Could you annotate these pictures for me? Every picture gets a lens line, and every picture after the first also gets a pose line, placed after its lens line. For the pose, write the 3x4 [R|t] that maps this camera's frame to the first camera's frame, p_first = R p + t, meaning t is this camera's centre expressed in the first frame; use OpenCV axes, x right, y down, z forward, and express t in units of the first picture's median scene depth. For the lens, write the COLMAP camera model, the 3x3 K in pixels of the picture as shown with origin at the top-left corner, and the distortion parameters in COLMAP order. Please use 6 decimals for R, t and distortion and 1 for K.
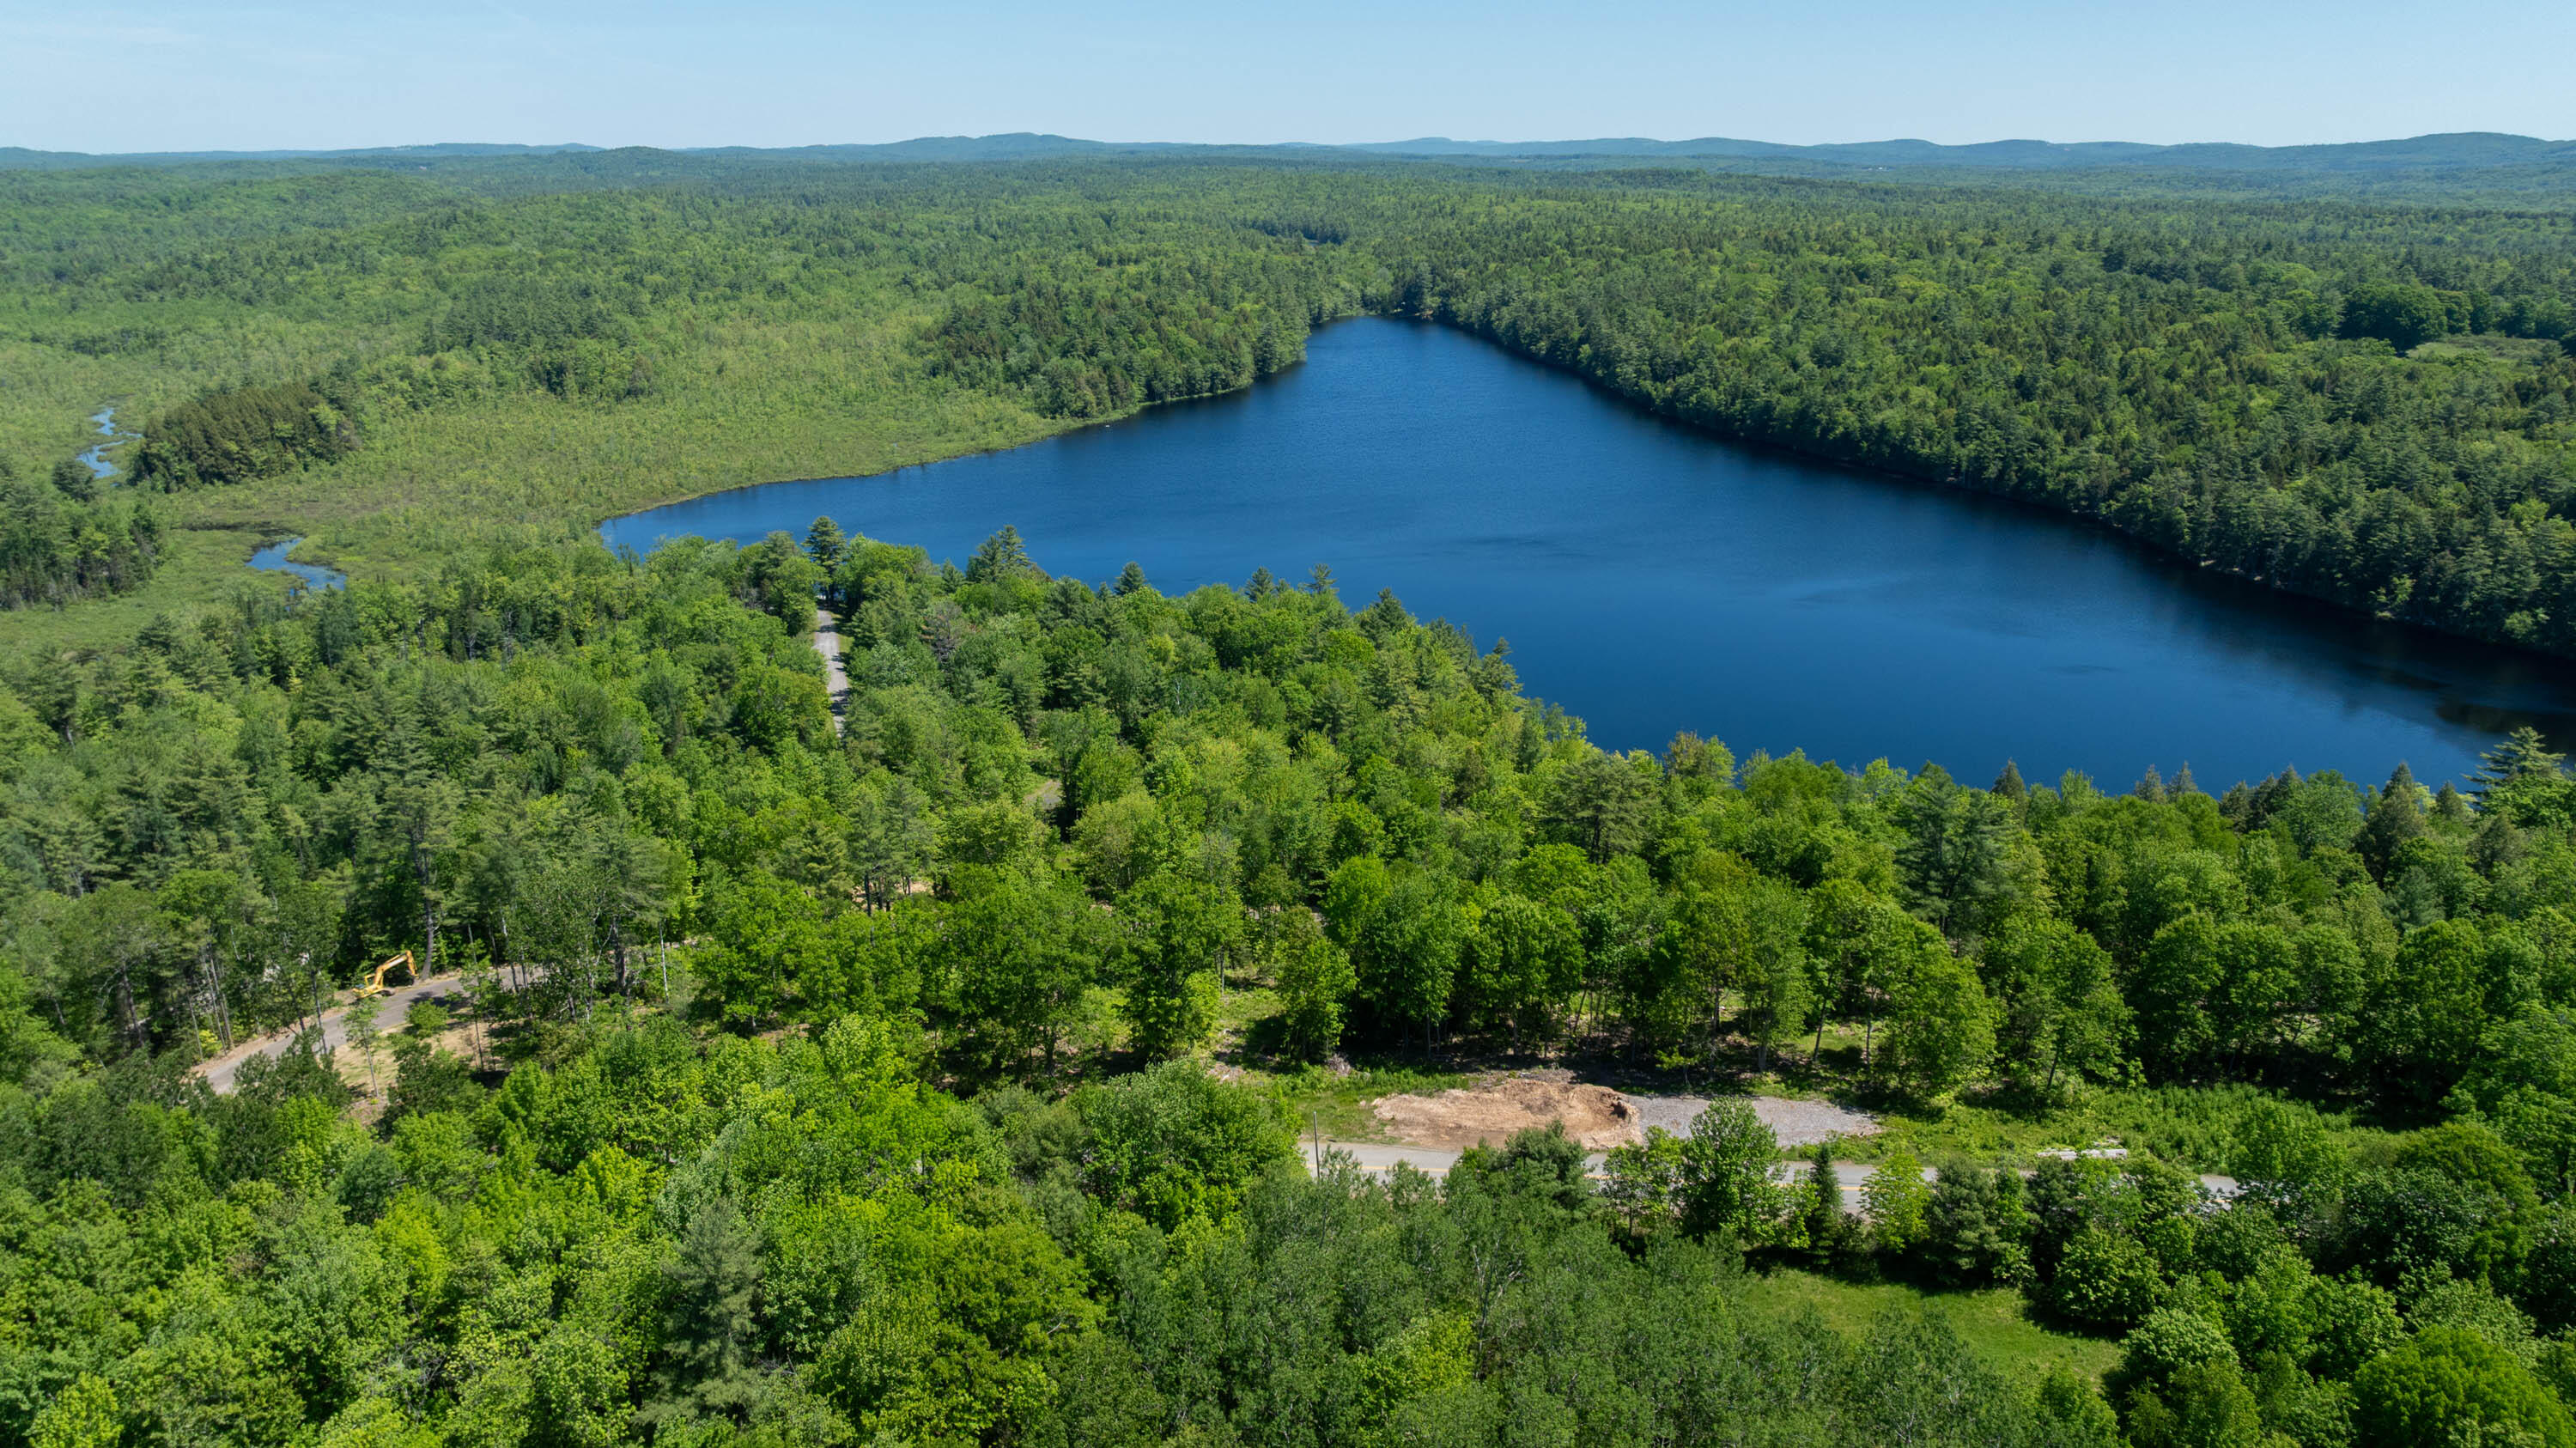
lens RADIAL K [[1820.1, 0, 1283.2], [0, 1820.1, 720.1], [0, 0, 1]] dist [-0.034858, 0.027379]
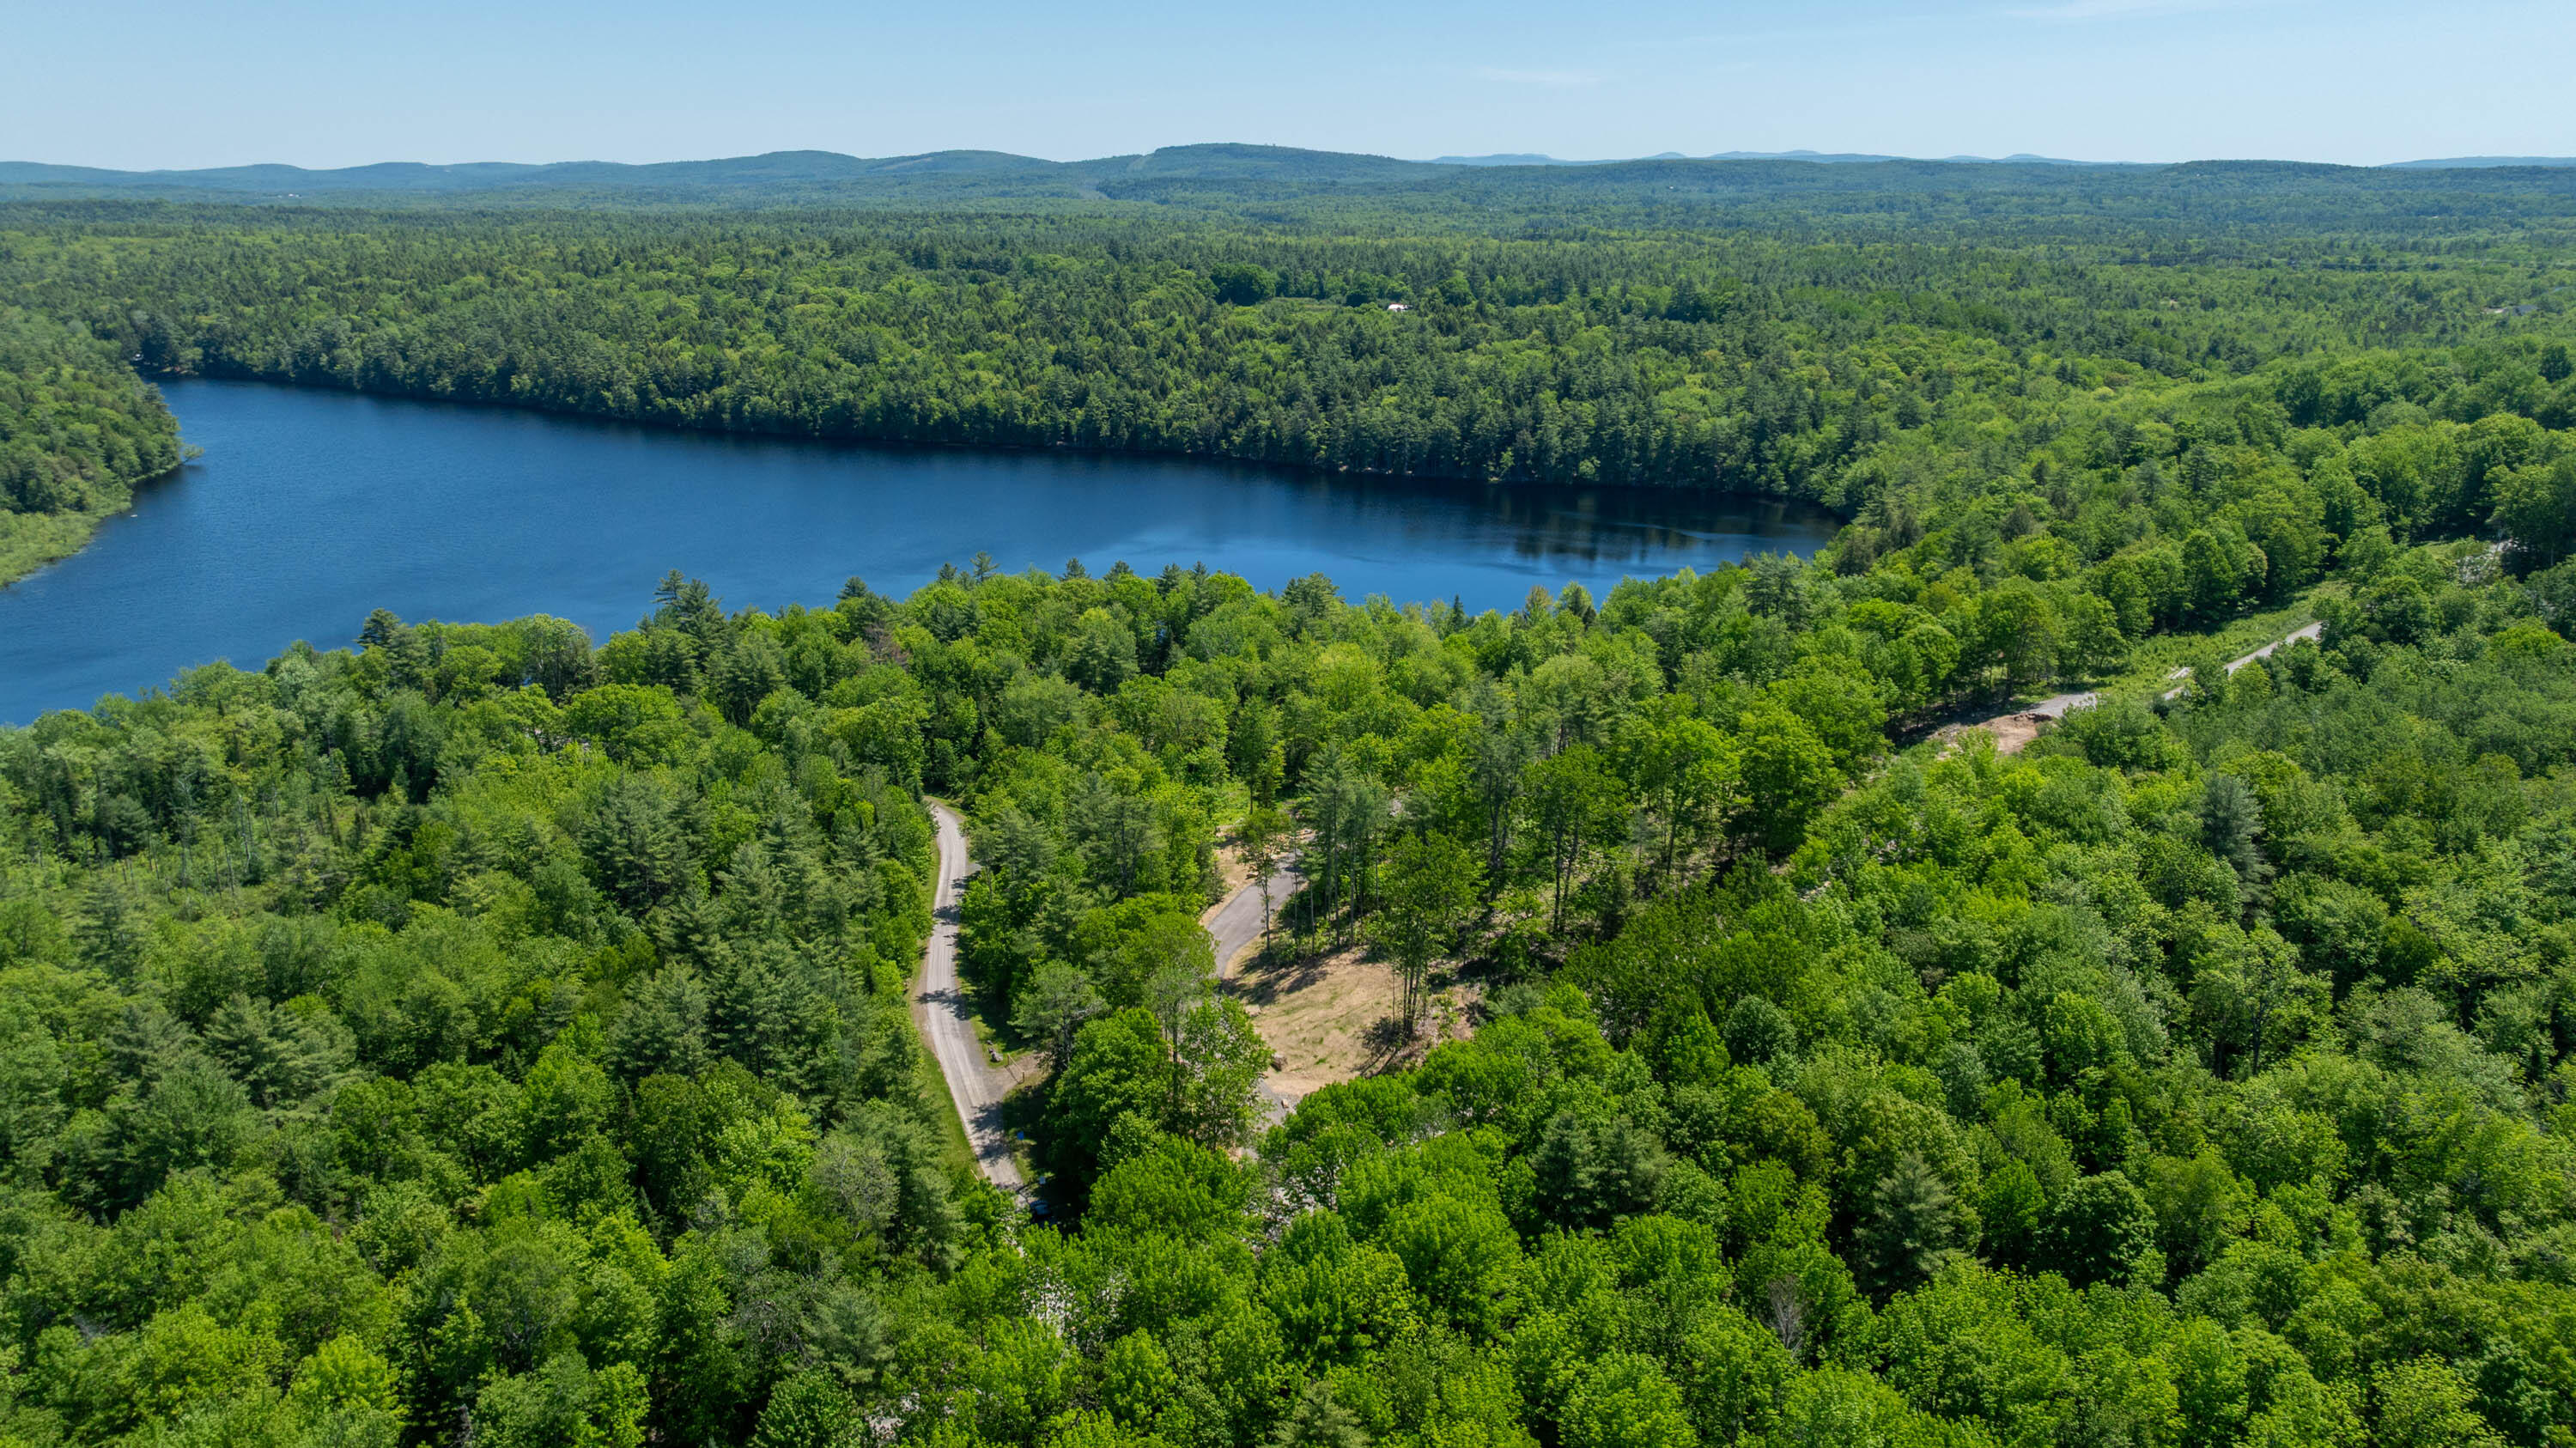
lens RADIAL K [[1820.1, 0, 1294.9], [0, 1820.1, 720.8], [0, 0, 1]] dist [-0.034858, 0.027379]
pose [[0.673065, -0.224455, 0.704701, -0.398838], [0.231459, 0.968898, 0.087537, -0.024869], [-0.702432, 0.104191, 0.704084, 0.074845]]
